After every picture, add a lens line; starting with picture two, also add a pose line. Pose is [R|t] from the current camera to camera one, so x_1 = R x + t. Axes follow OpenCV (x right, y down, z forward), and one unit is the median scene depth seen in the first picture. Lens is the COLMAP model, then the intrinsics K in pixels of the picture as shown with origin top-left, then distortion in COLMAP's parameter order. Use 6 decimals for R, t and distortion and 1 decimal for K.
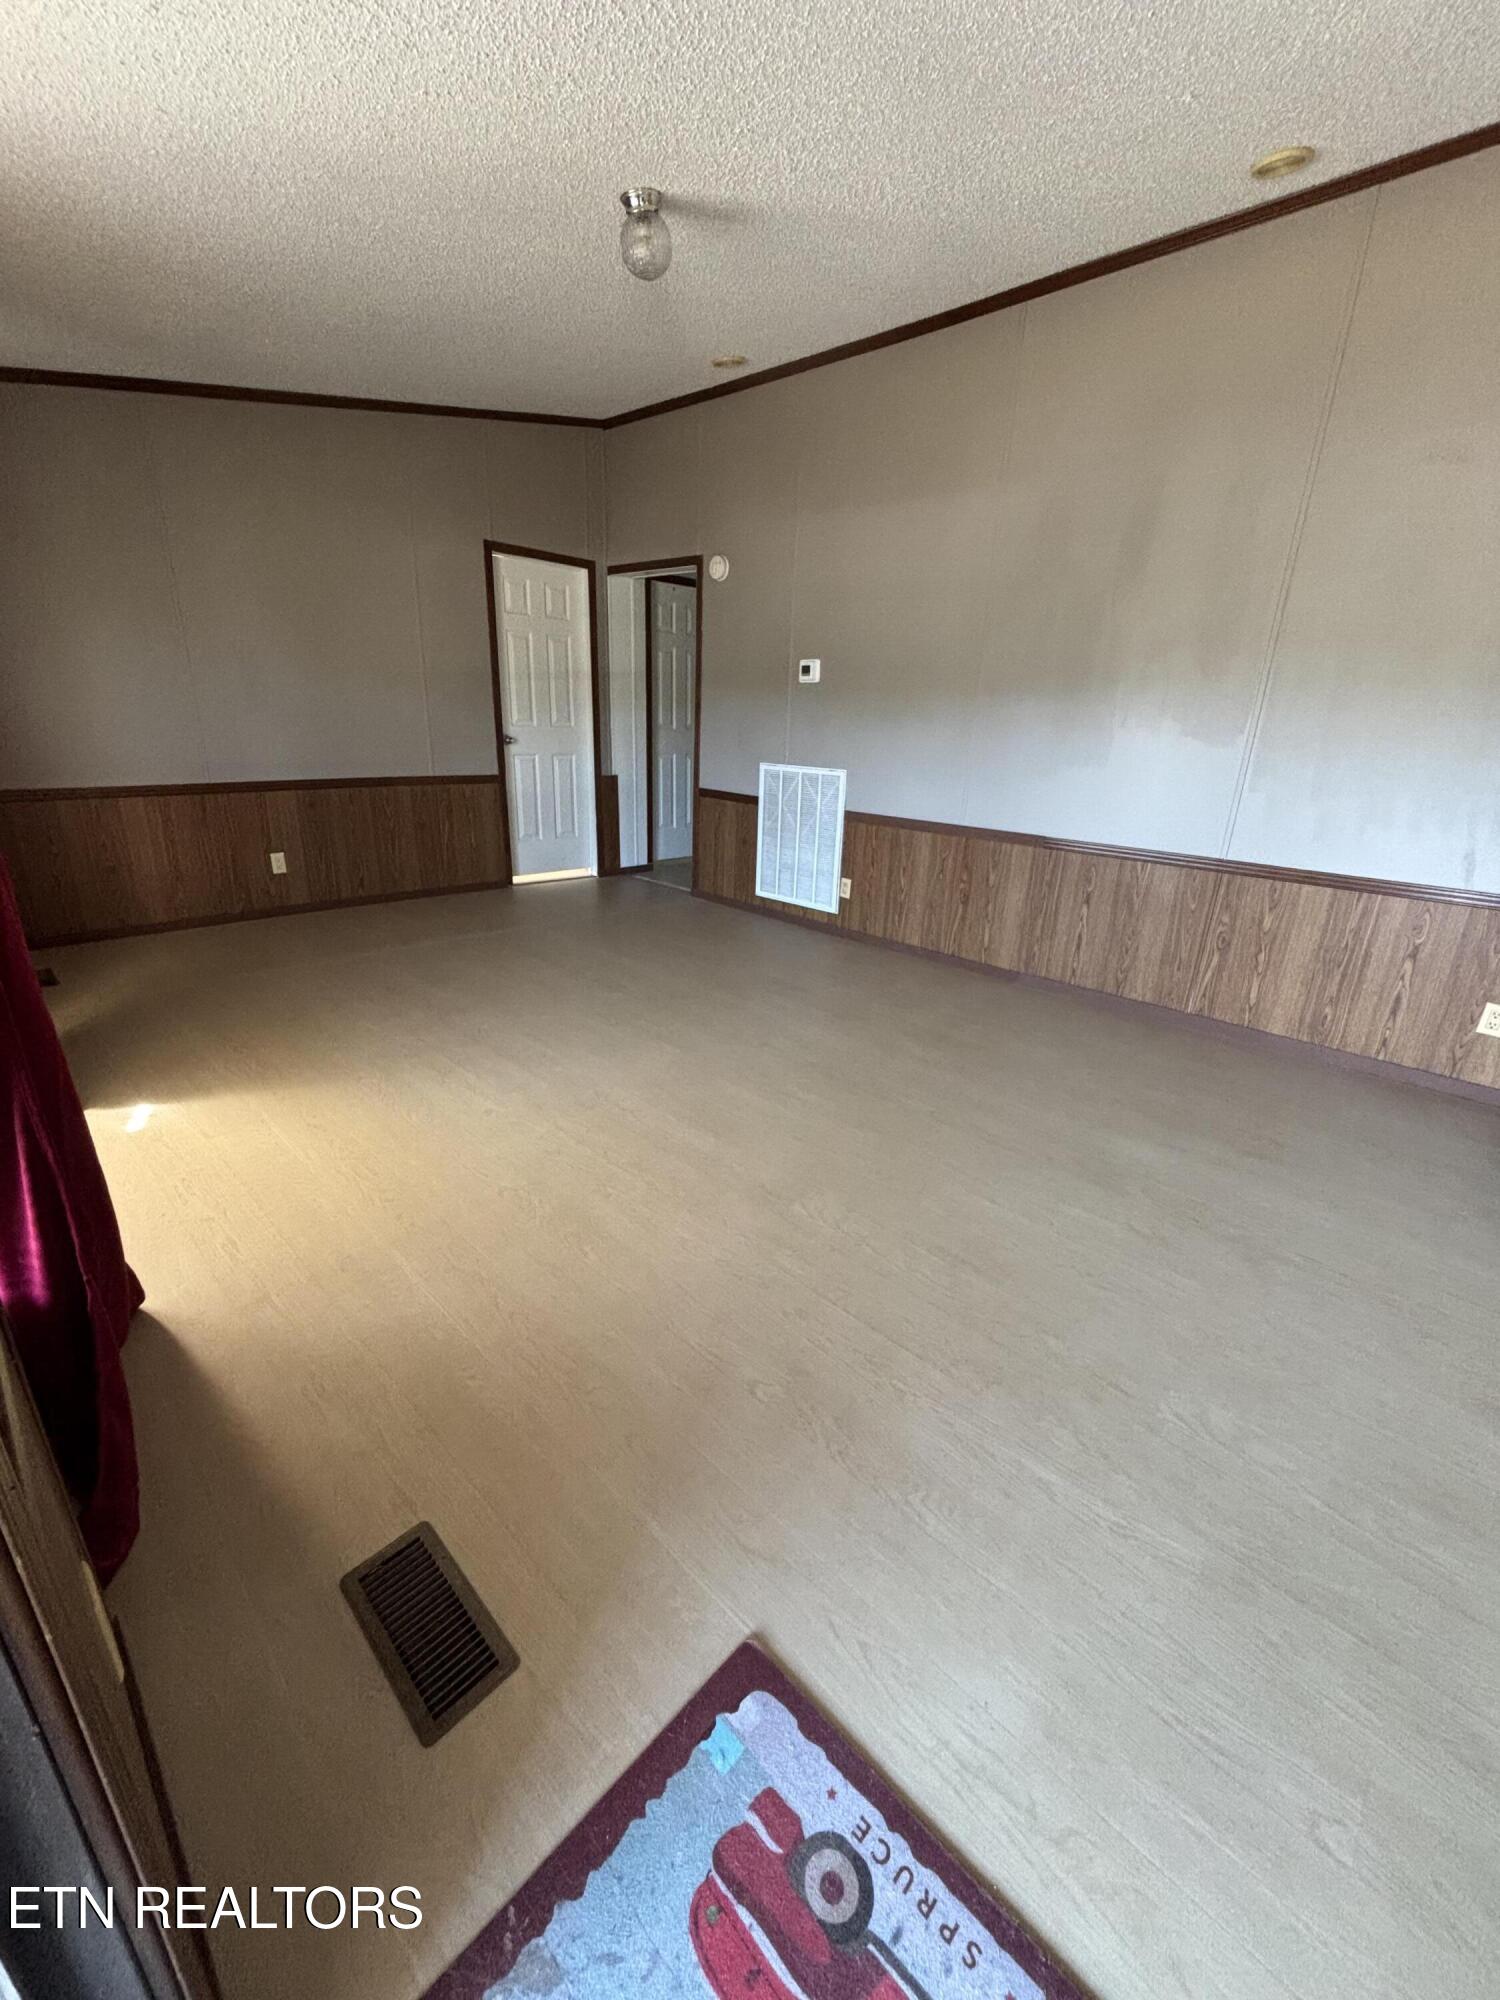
lens RADIAL K [[799.0, 0, 756.8], [0, 799.0, 992.6], [0, 0, 1]] dist [0.025299, -0.029992]
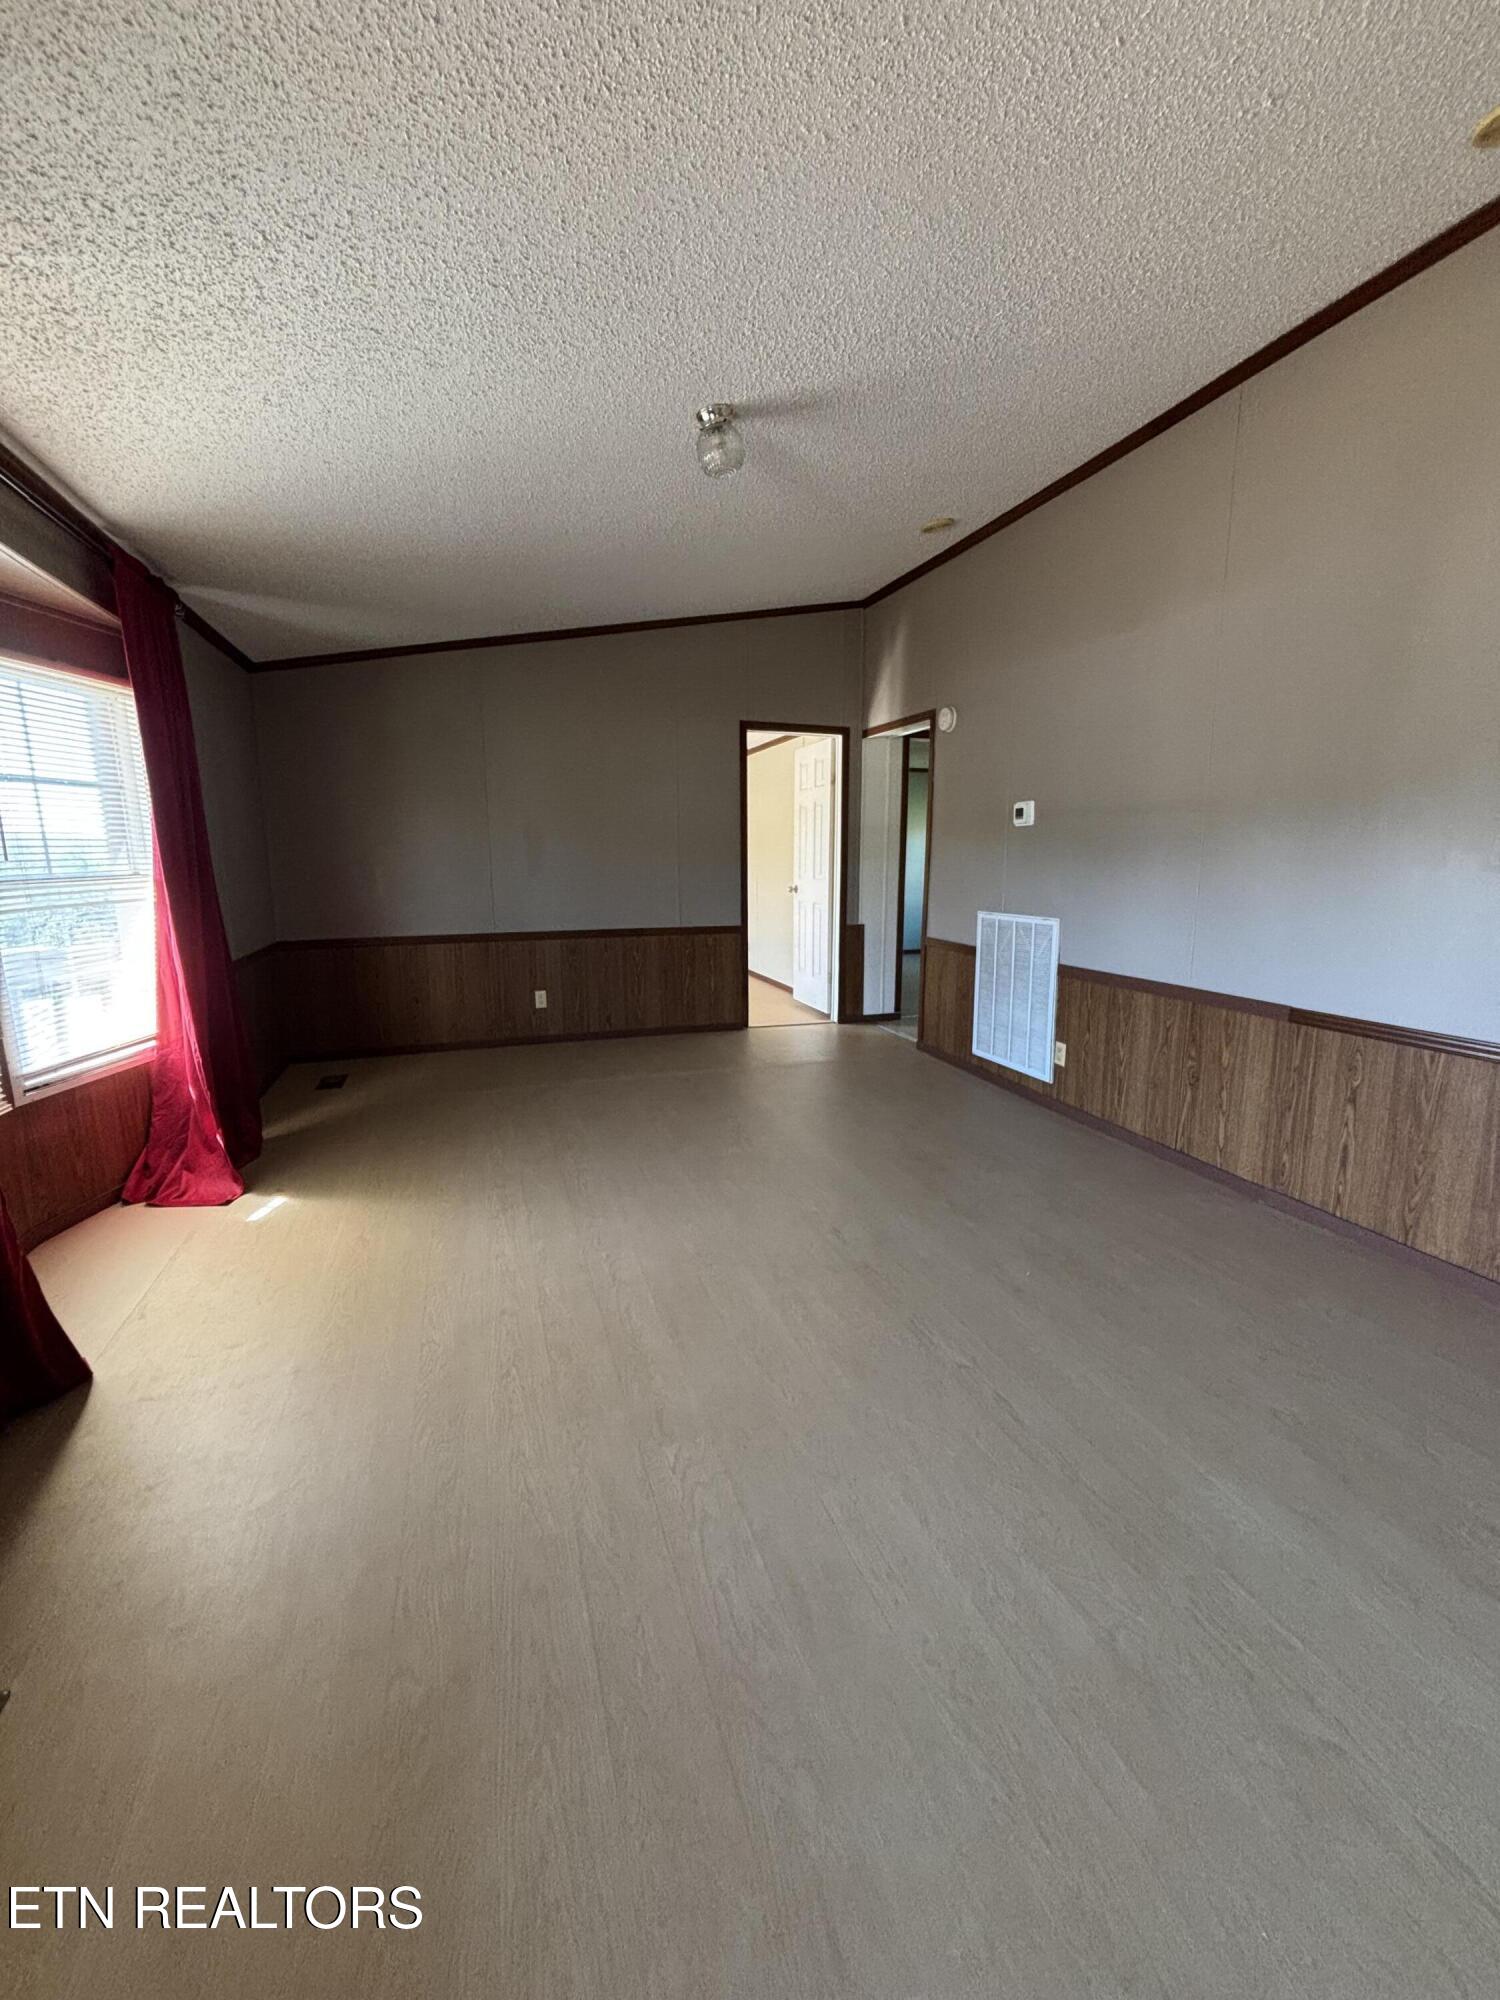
lens RADIAL K [[799.0, 0, 756.8], [0, 799.0, 992.6], [0, 0, 1]] dist [0.025299, -0.029992]
pose [[0.887131, 0.036781, -0.460050, 0.222069], [-0.115079, 0.982963, -0.143323, -0.037710], [0.446940, 0.180088, 0.876249, 0.107810]]
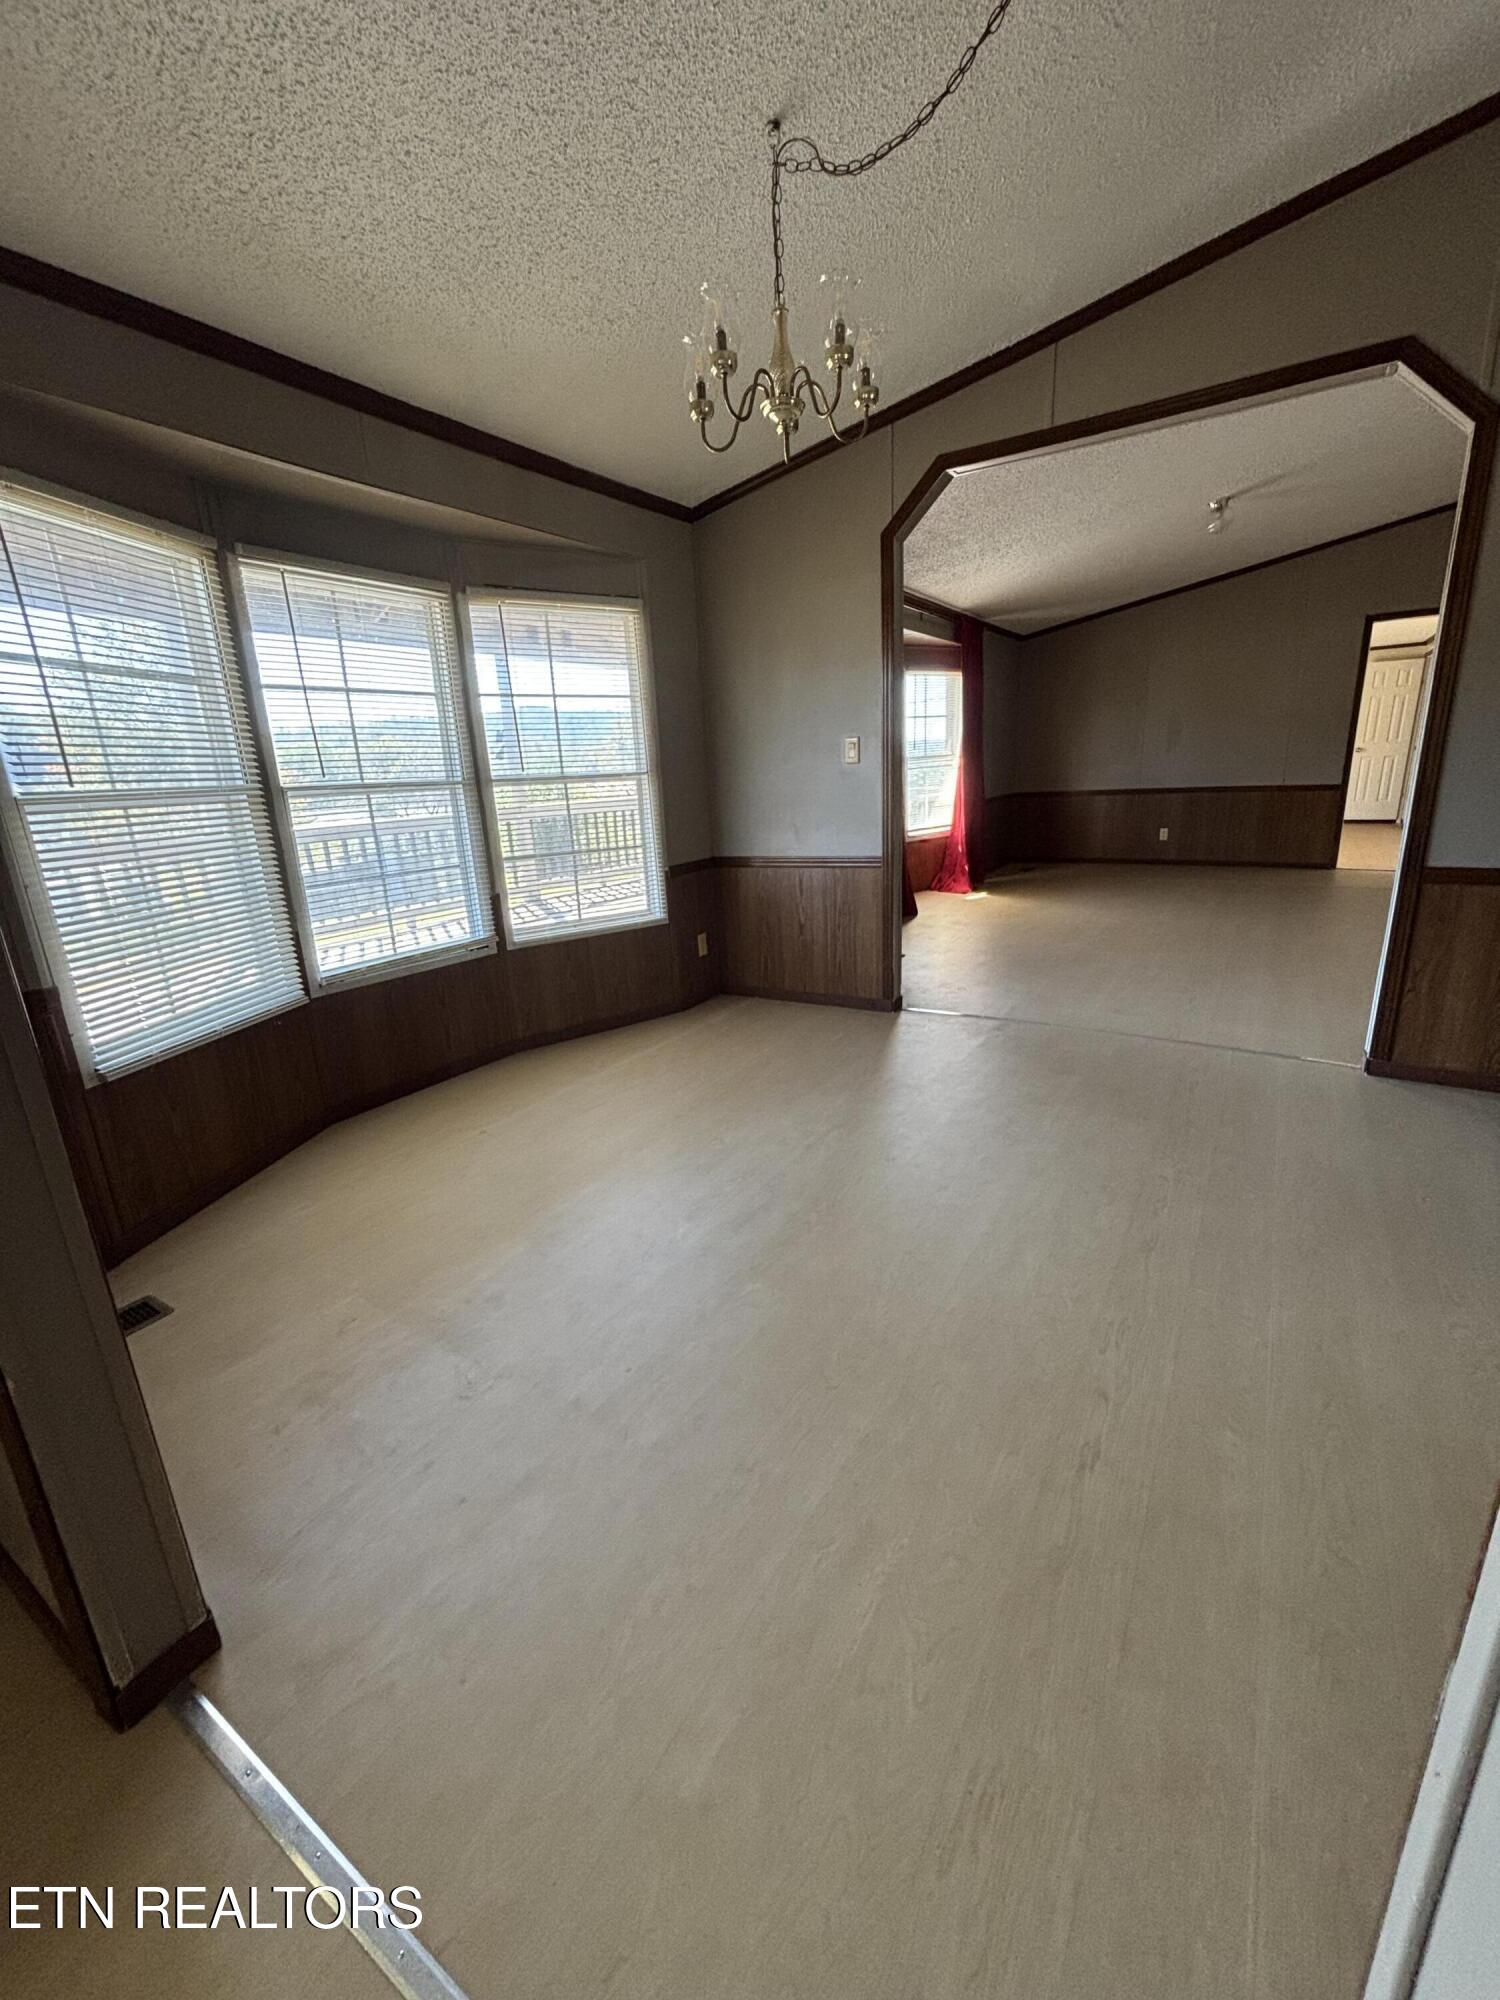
lens RADIAL K [[799.0, 0, 756.8], [0, 799.0, 992.6], [0, 0, 1]] dist [0.025299, -0.029992]
pose [[0.185156, 0.226940, -0.956146, 1.000204], [-0.267008, 0.947984, 0.173298, 0.102129], [0.945740, 0.223212, 0.236120, -0.191651]]
